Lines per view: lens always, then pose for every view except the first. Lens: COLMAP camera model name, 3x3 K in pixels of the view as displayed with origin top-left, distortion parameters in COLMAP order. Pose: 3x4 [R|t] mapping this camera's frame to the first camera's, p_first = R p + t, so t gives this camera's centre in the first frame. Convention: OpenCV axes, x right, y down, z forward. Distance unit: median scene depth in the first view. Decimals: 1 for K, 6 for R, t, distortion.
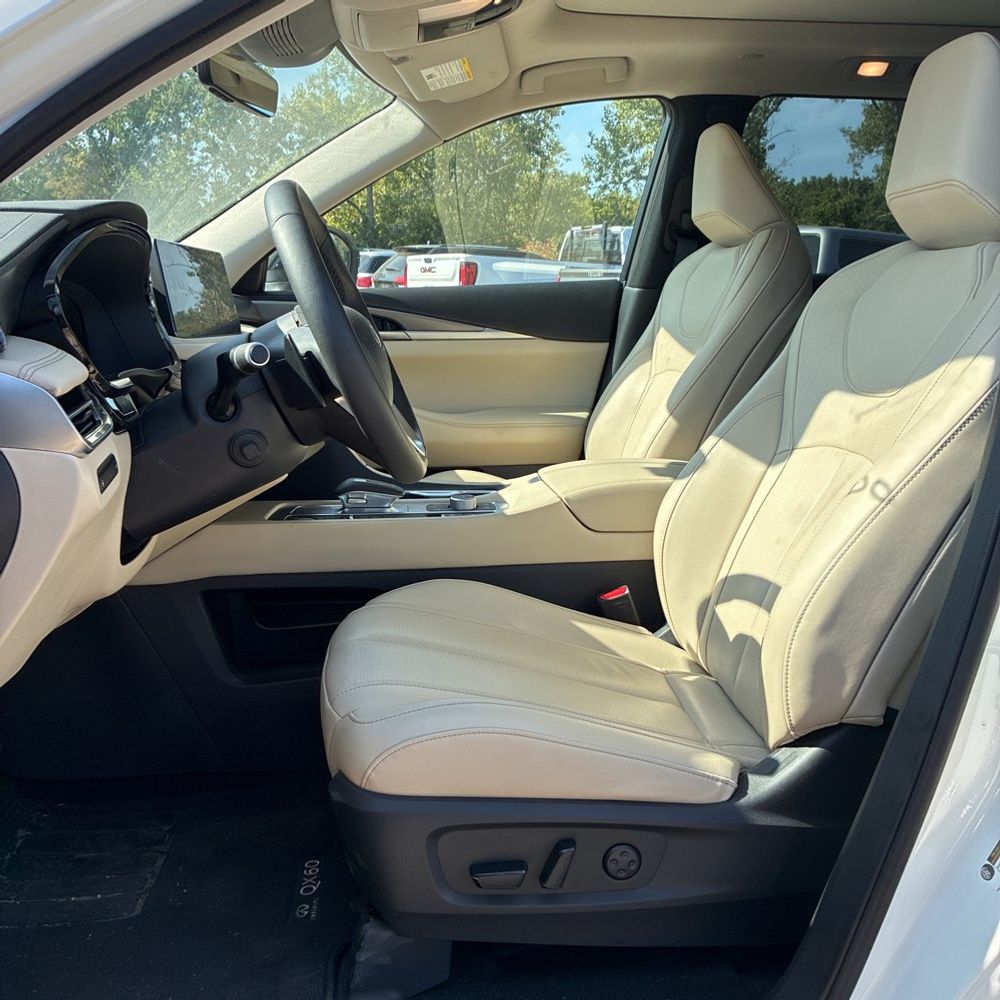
lens RADIAL K [[1005.7, 0, 484.4], [0, 1005.7, 502.1], [0, 0, 1]] dist [-0.000709, 0.003296]
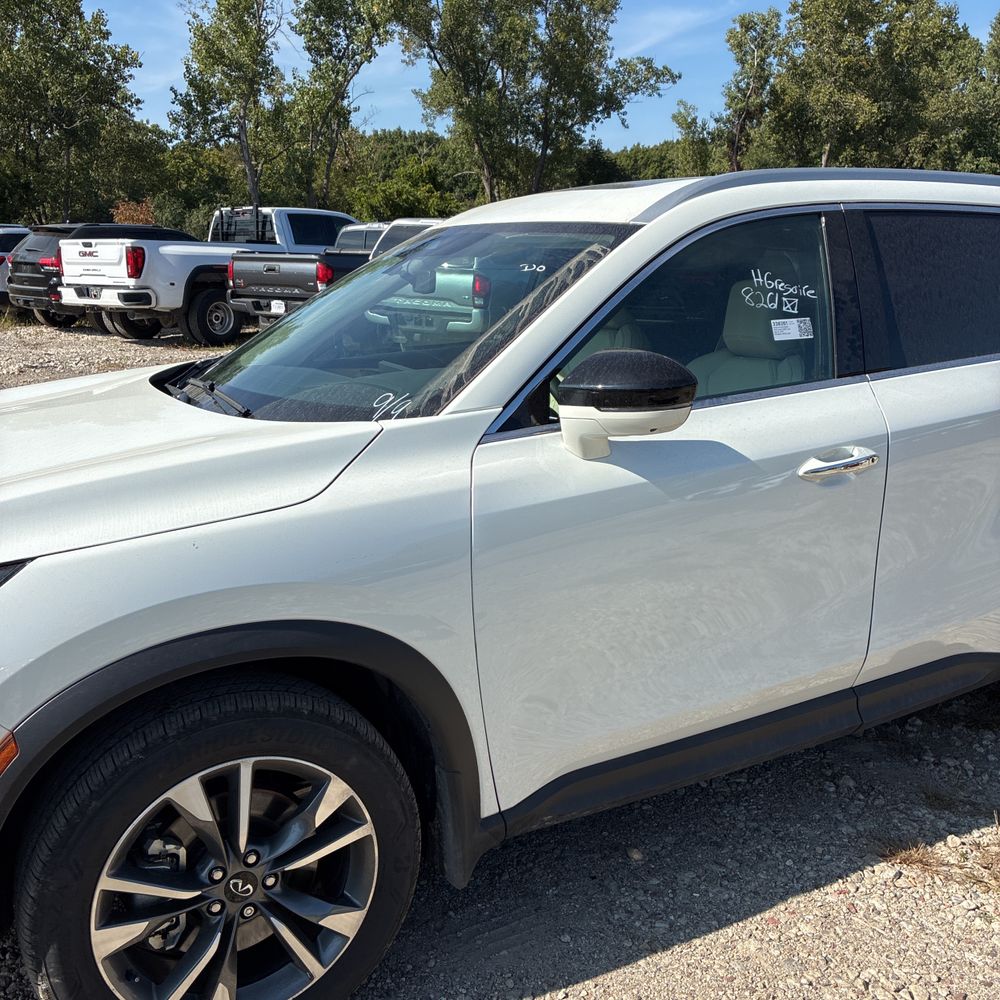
lens RADIAL K [[1008.9, 0, 476.3], [0, 1008.9, 495.8], [0, 0, 1]] dist [0.015112, 0.022963]
pose [[0.923296, -0.115123, 0.366431, -0.029409], [0.100341, 0.993190, 0.059205, -0.003065], [-0.370752, -0.017896, 0.928560, -0.029361]]
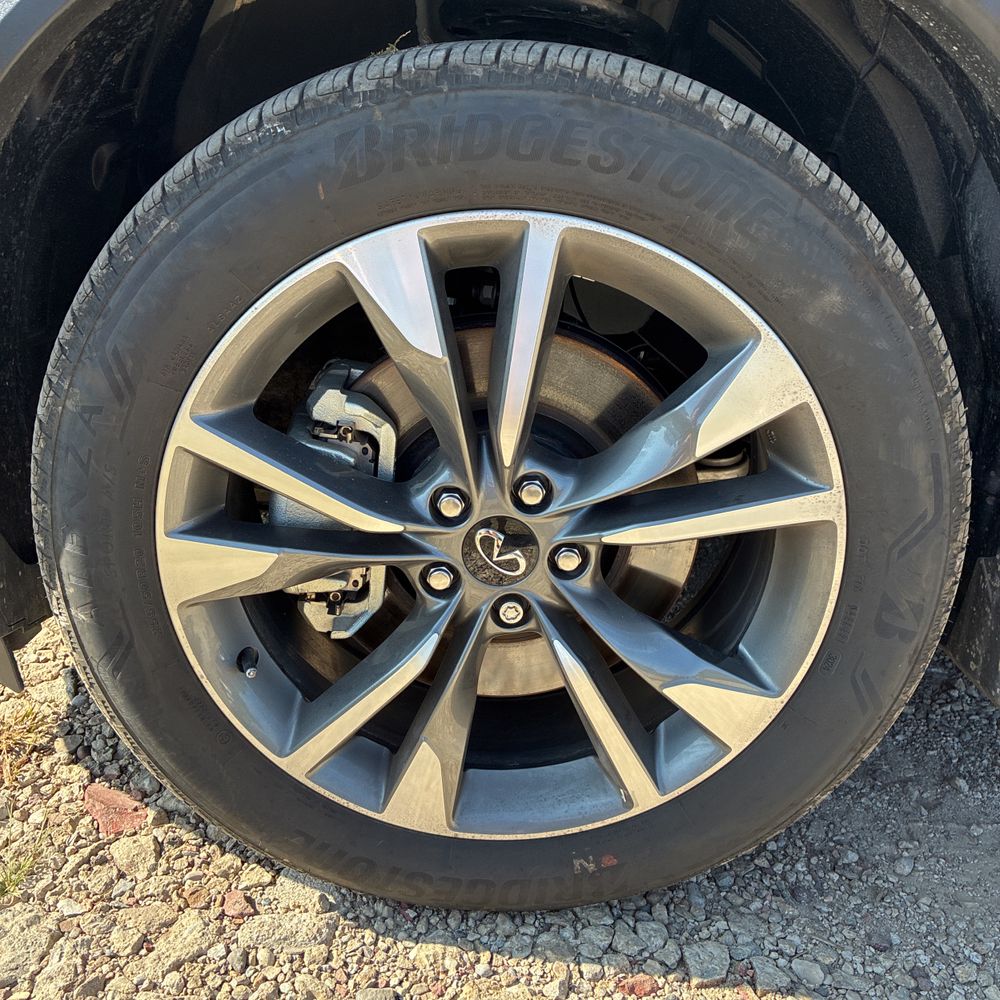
lens RADIAL K [[1010.4, 0, 501.2], [0, 1010.4, 495.2], [0, 0, 1]] dist [0.028997, -0.015555]
pose [[0.996332, 0.050817, -0.068850, -0.023566], [-0.036365, 0.979750, 0.196894, 0.010370], [0.077462, -0.193668, 0.978004, -0.003700]]
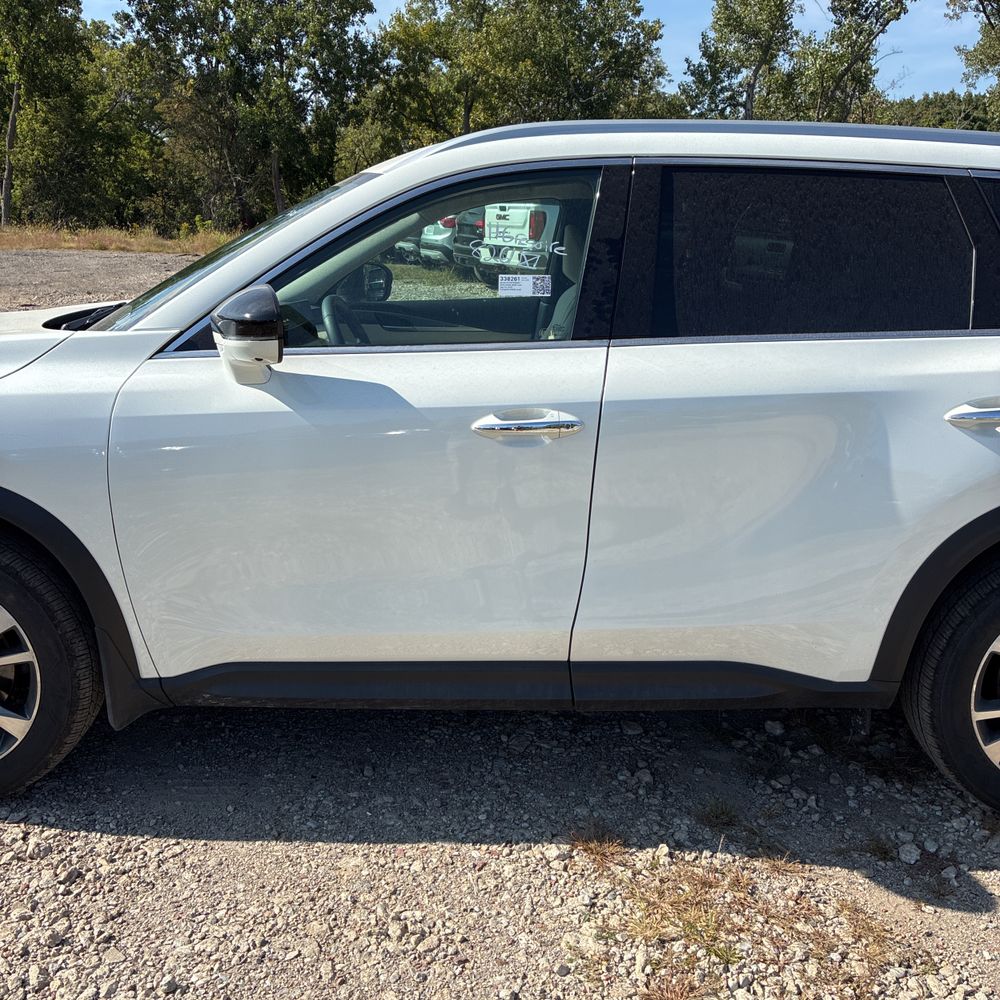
lens RADIAL K [[1008.1, 0, 491.1], [0, 1008.1, 499.7], [0, 0, 1]] dist [0.022702, -0.002508]
pose [[0.995873, 0.027600, -0.086455, 0.010949], [-0.021546, 0.997301, 0.070190, 0.000620], [0.088159, -0.068038, 0.993780, -0.039210]]
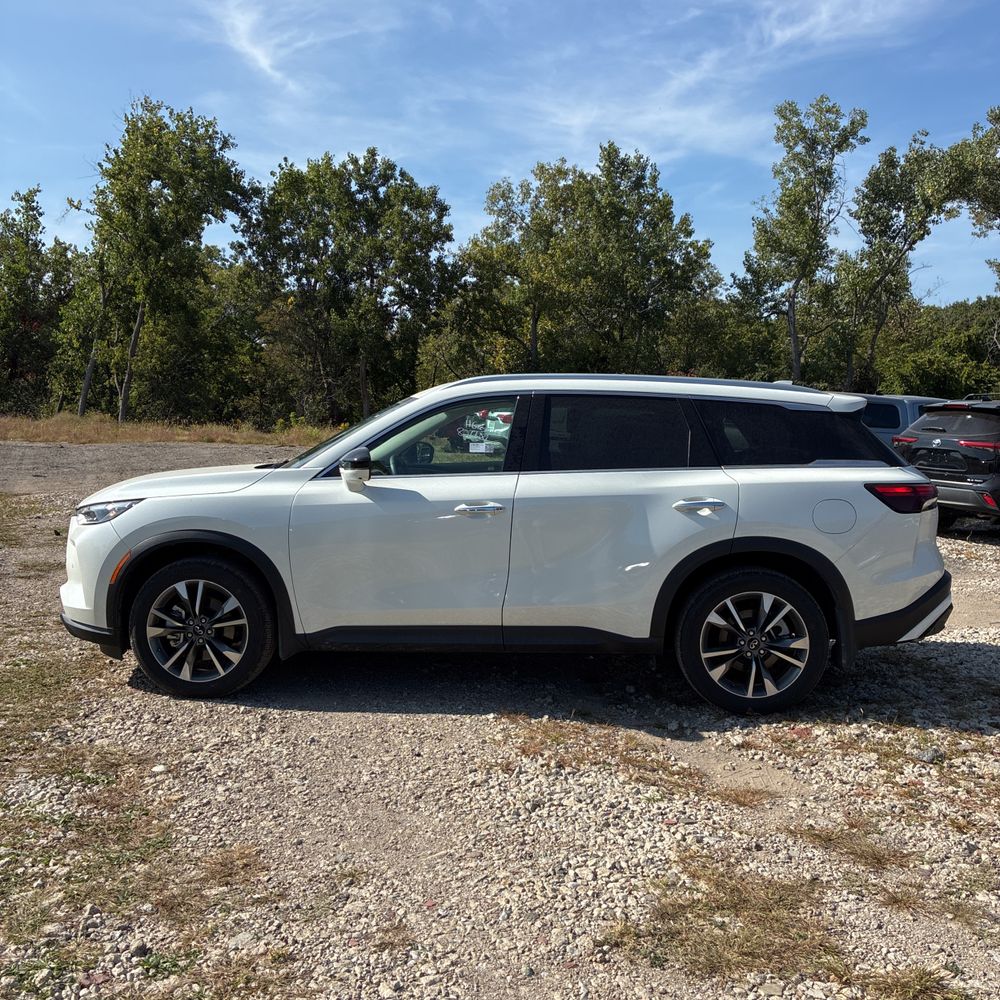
lens RADIAL K [[1010.4, 0, 501.2], [0, 1010.4, 495.2], [0, 0, 1]] dist [0.028997, -0.015555]
pose [[0.987988, 0.011033, -0.154137, 0.028184], [-0.029550, 0.992530, -0.118367, 0.012284], [0.151680, 0.121500, 0.980934, -0.098712]]
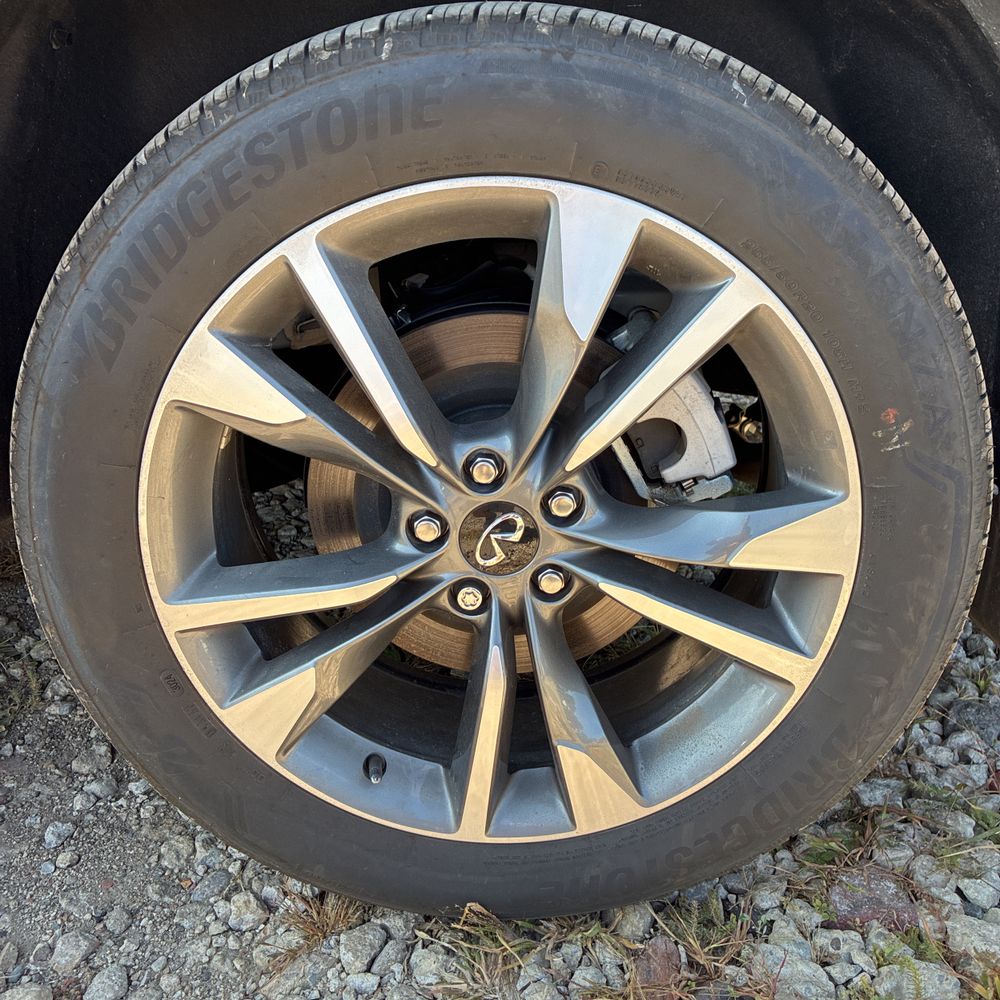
lens RADIAL K [[1039.3, 0, 503.2], [0, 1039.3, 479.8], [0, 0, 1]] dist [0.001399, 0.012467]
pose [[0.994492, 0.039332, -0.097152, 0.040648], [-0.021371, 0.983539, 0.179430, 0.010363], [0.102610, -0.176366, 0.978962, 0.002092]]
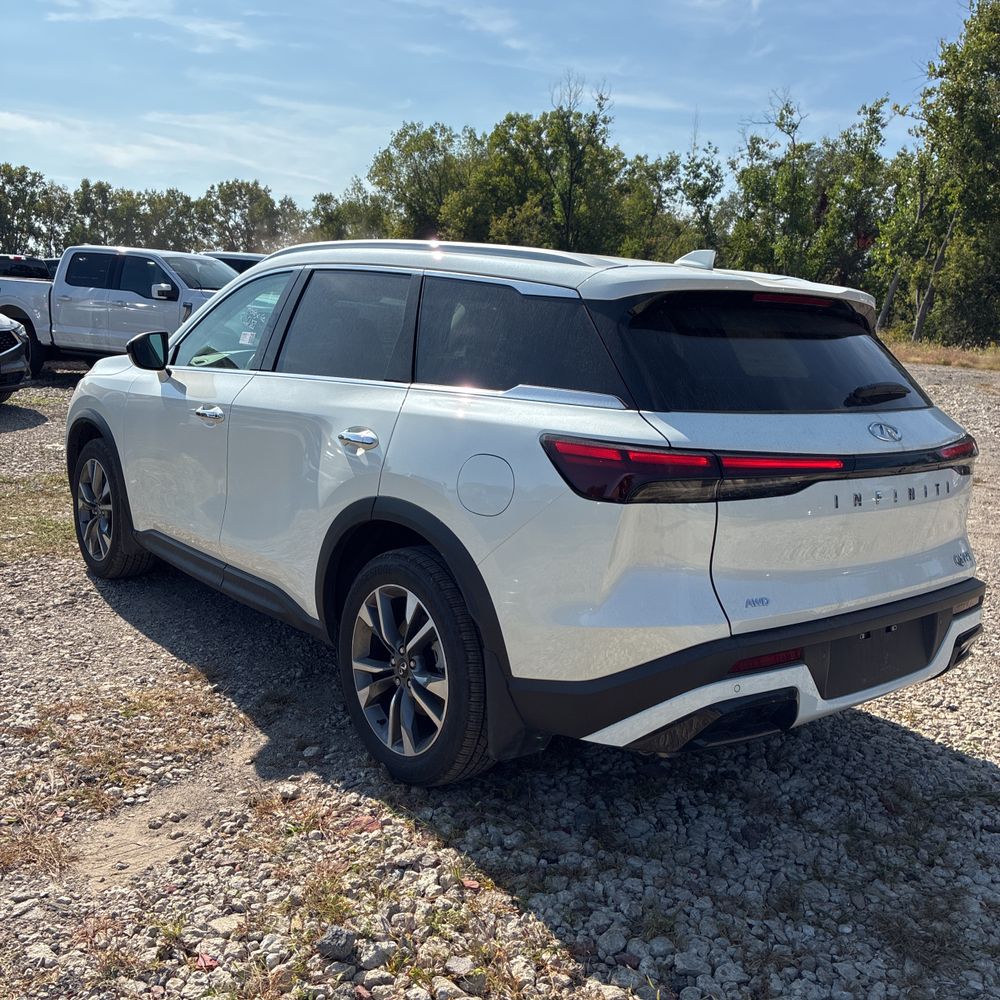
lens RADIAL K [[1018.1, 0, 500.0], [0, 1018.1, 500.0], [0, 0, 1]] dist [0.028746, -0.005445]
pose [[0.565279, 0.163855, -0.808462, 0.099197], [-0.200496, 0.977975, 0.058023, -0.002661], [0.800163, 0.129294, 0.585681, -0.018852]]
